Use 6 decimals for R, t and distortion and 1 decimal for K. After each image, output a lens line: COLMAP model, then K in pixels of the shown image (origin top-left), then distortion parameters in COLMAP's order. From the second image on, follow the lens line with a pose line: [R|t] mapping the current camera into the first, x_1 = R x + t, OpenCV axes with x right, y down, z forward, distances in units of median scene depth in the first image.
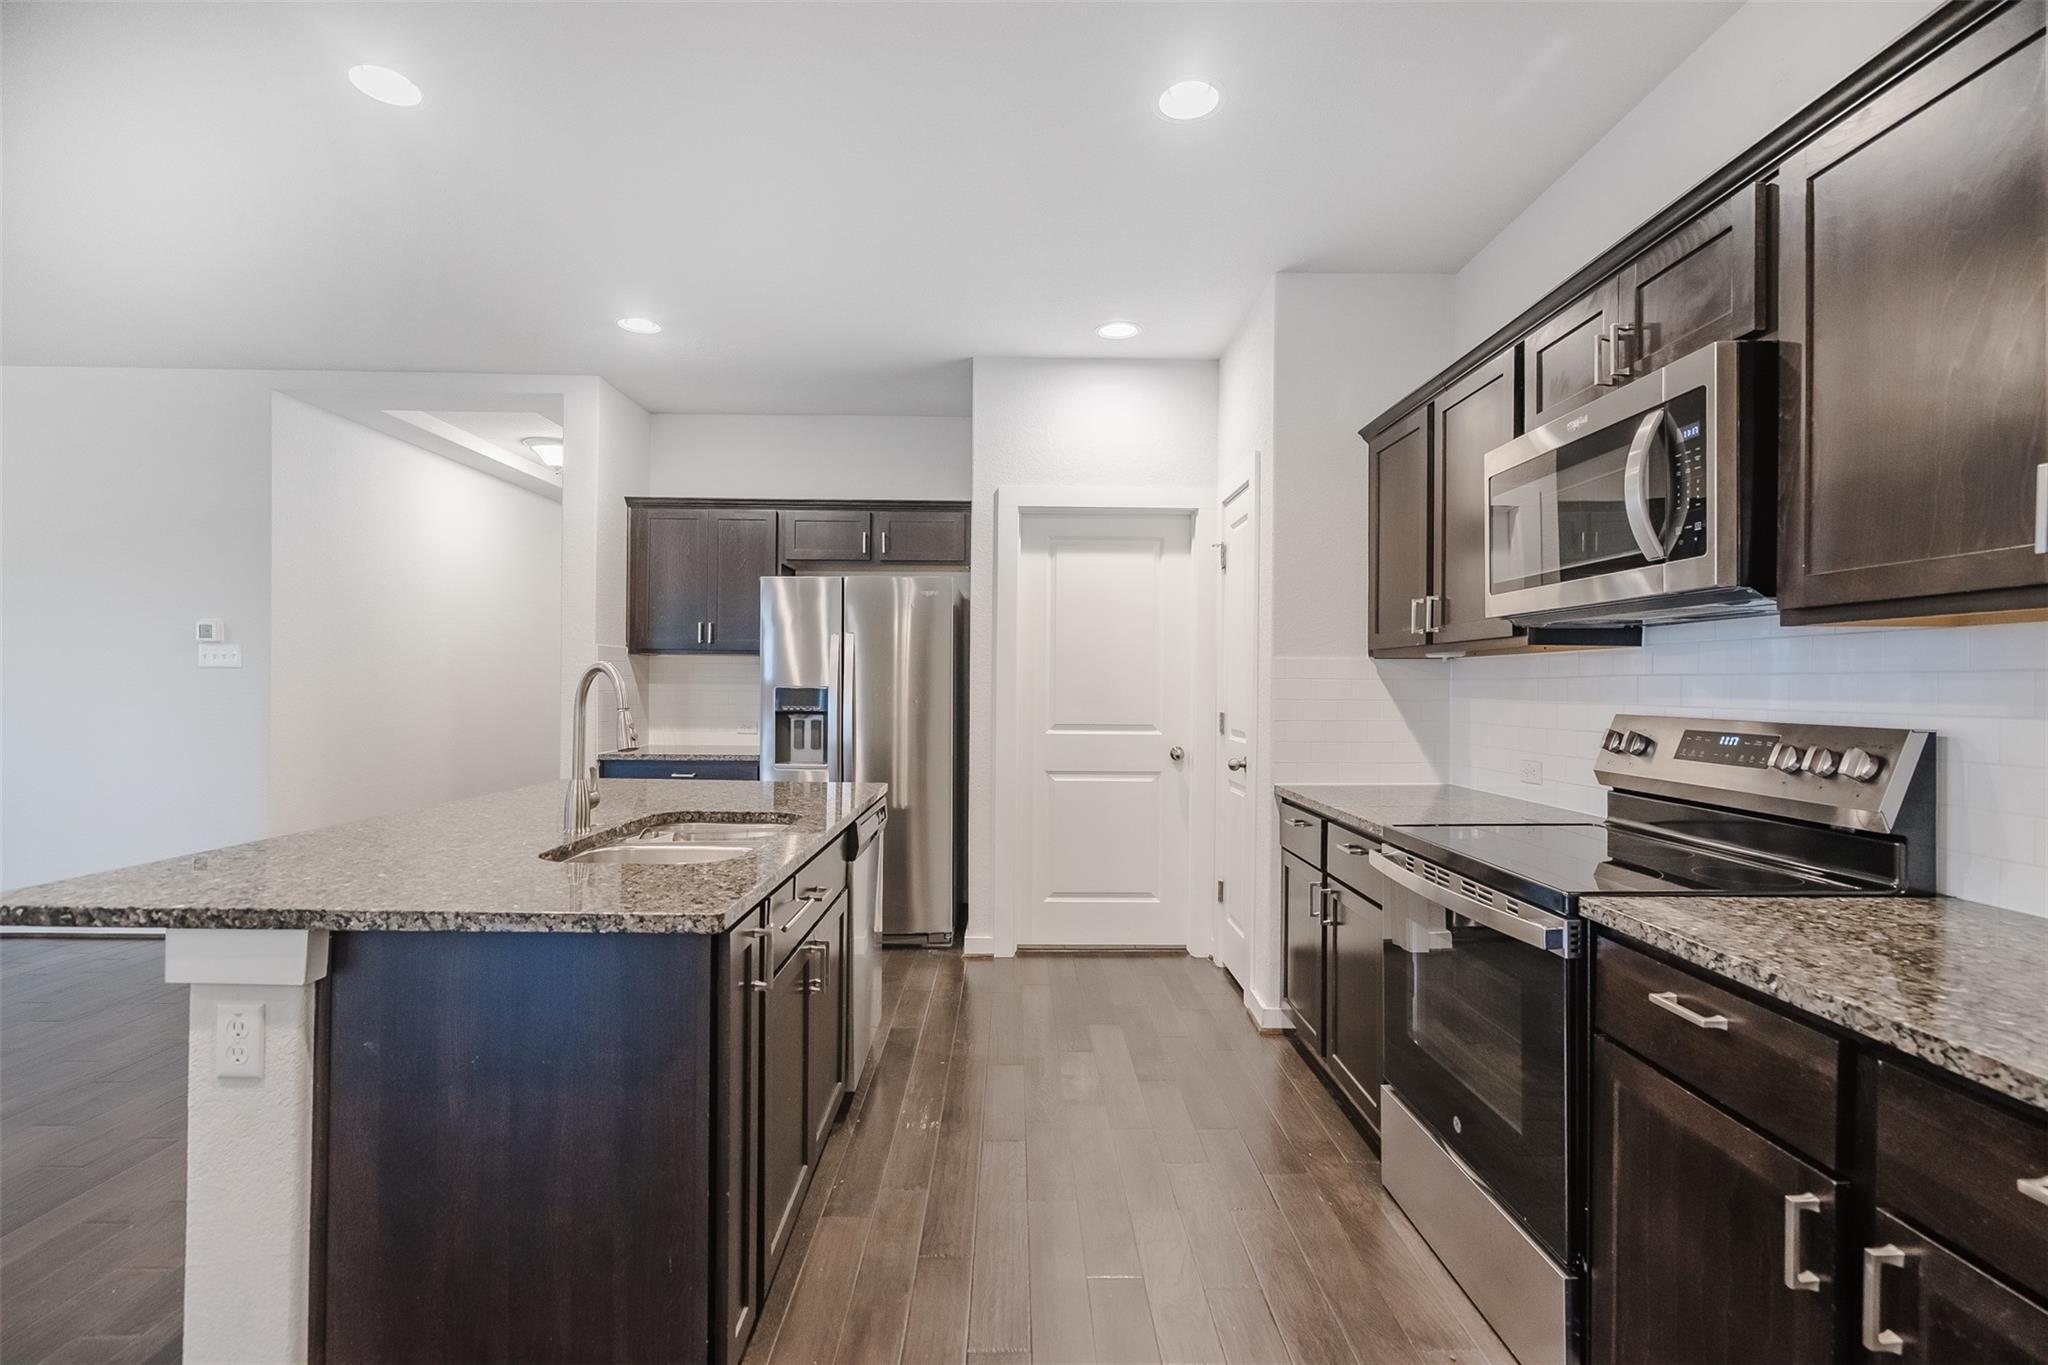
lens RADIAL K [[921.2, 0, 1023.2], [0, 921.2, 683.3], [0, 0, 1]] dist [-0.006409, 0.004164]
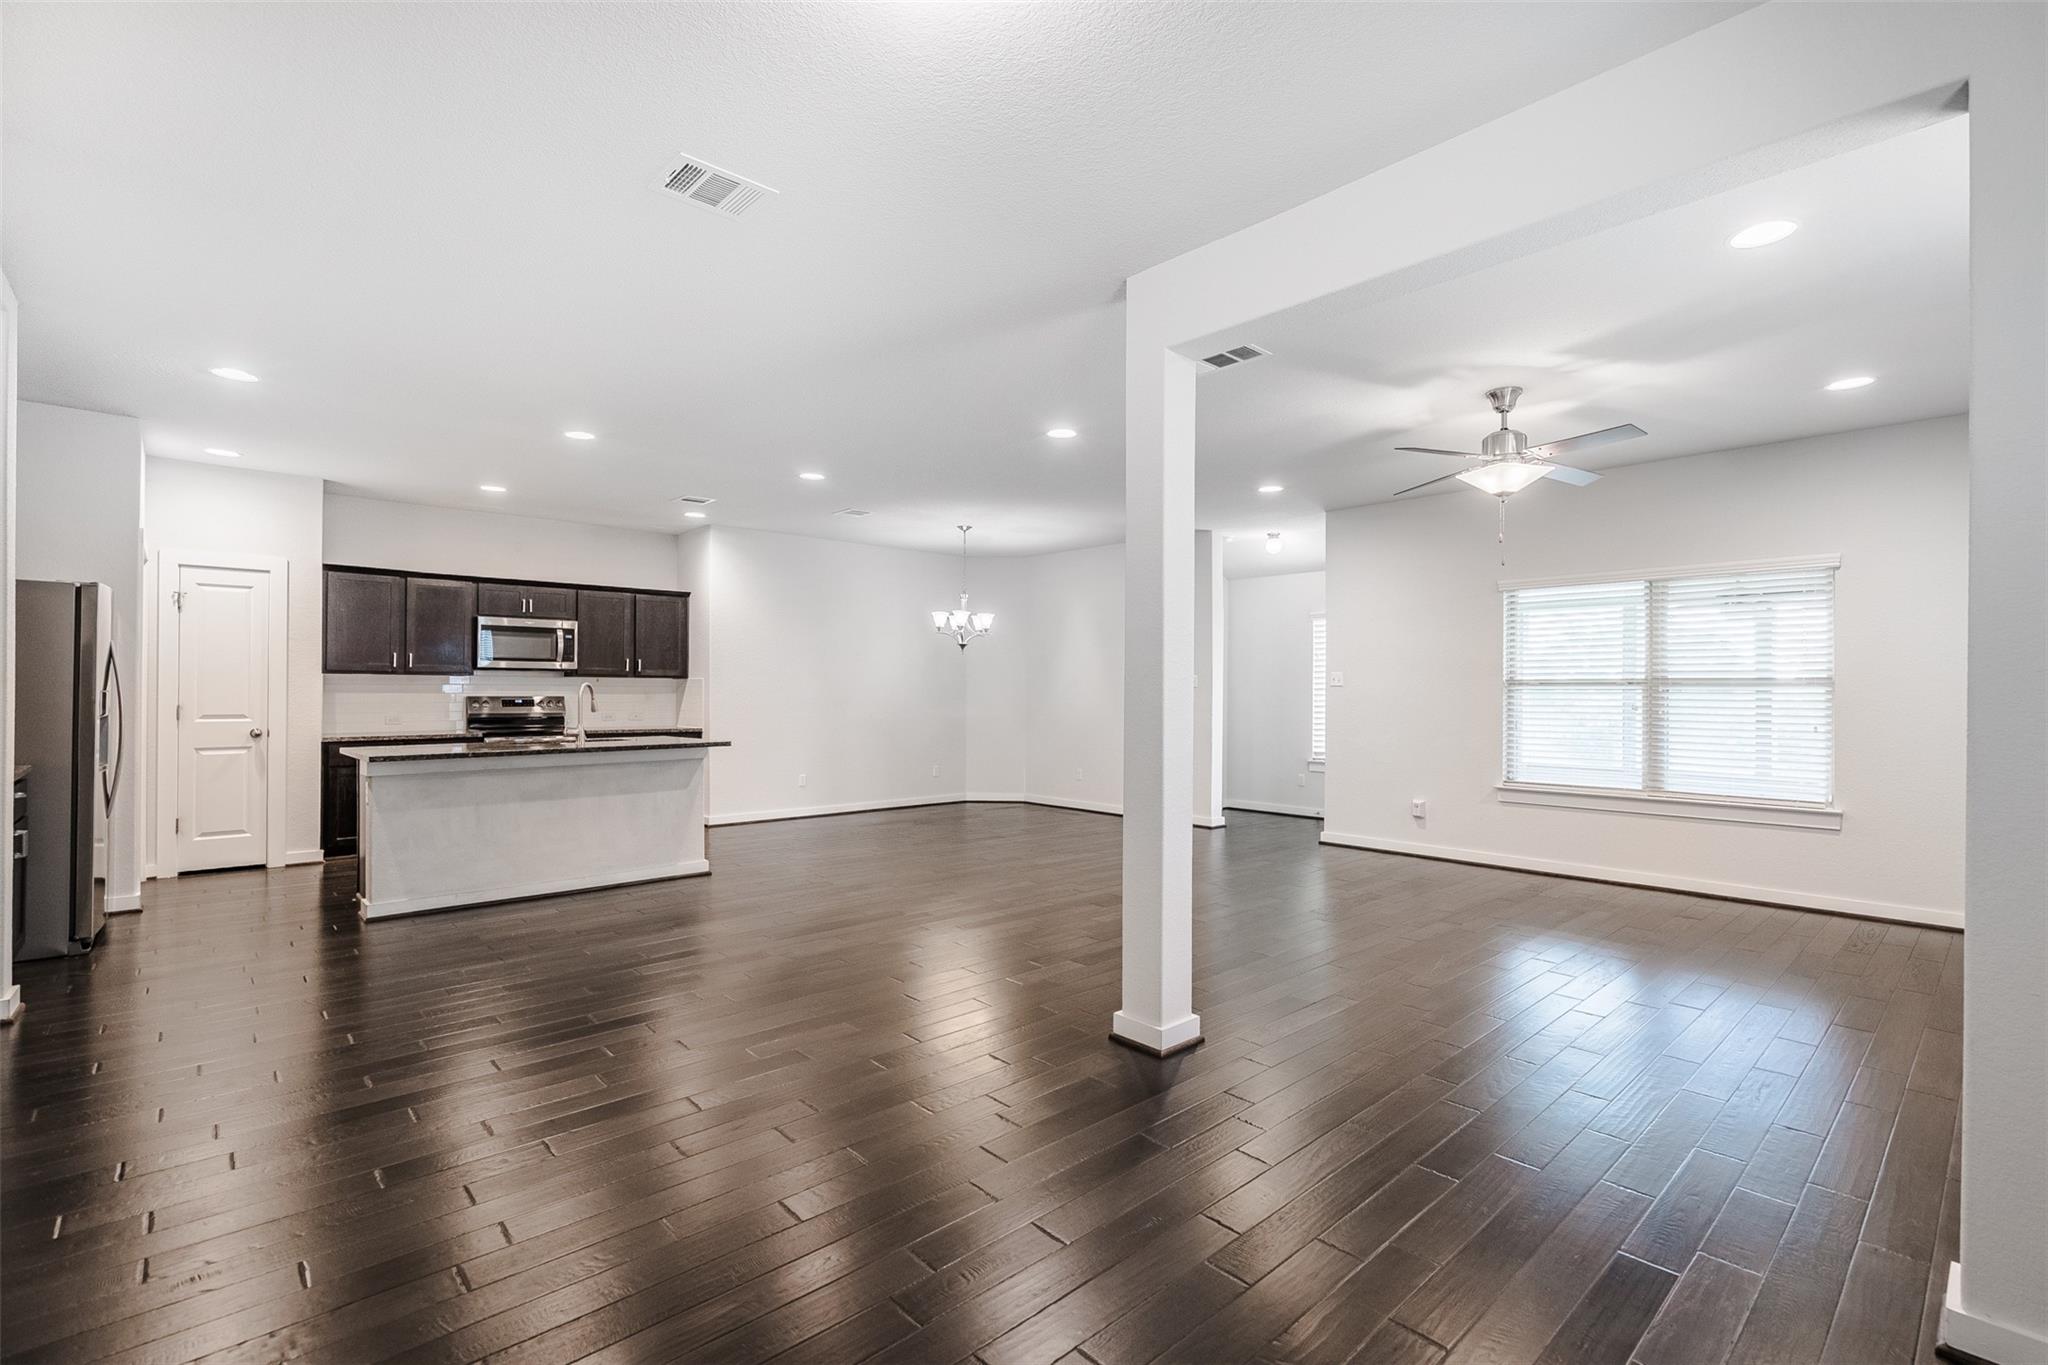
lens RADIAL K [[921.2, 0, 1029.8], [0, 921.2, 690.4], [0, 0, 1]] dist [-0.006409, 0.004164]
pose [[-0.672451, -0.010915, 0.740061, -3.713404], [-0.010870, 0.999929, 0.004871, -0.029960], [-0.740061, -0.004769, -0.672522, 2.018646]]
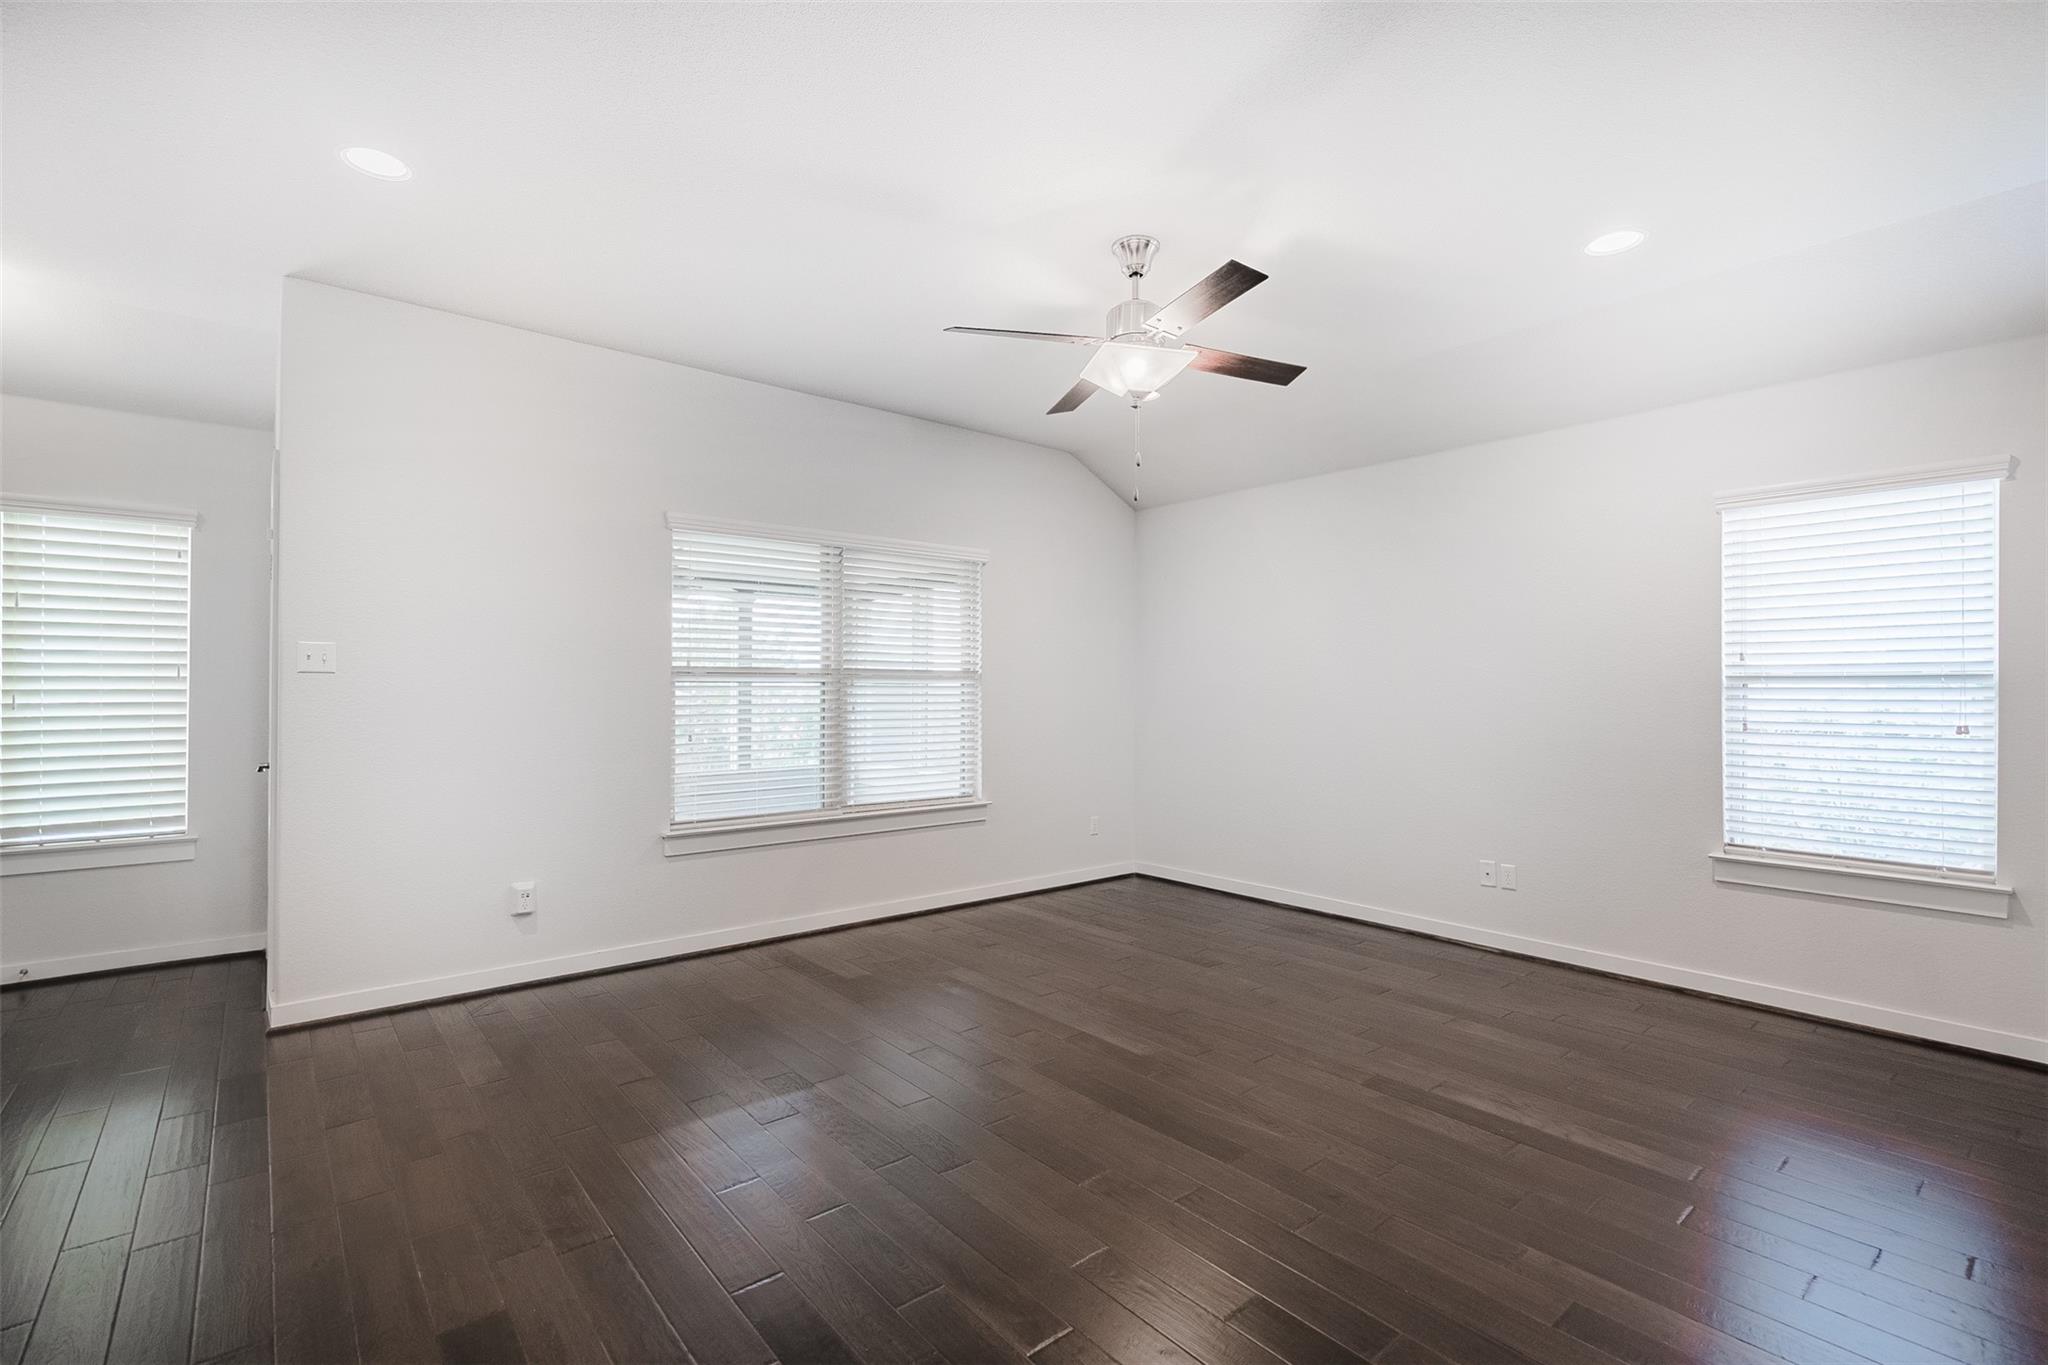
lens RADIAL K [[921.2, 0, 1008.1], [0, 921.2, 677.0], [0, 0, 1]] dist [-0.006409, 0.004164]
pose [[-0.786294, -0.016278, -0.617638, -1.702156], [-0.009047, 0.999849, -0.014835, -0.023097], [0.617786, -0.006077, -0.786322, 0.690514]]
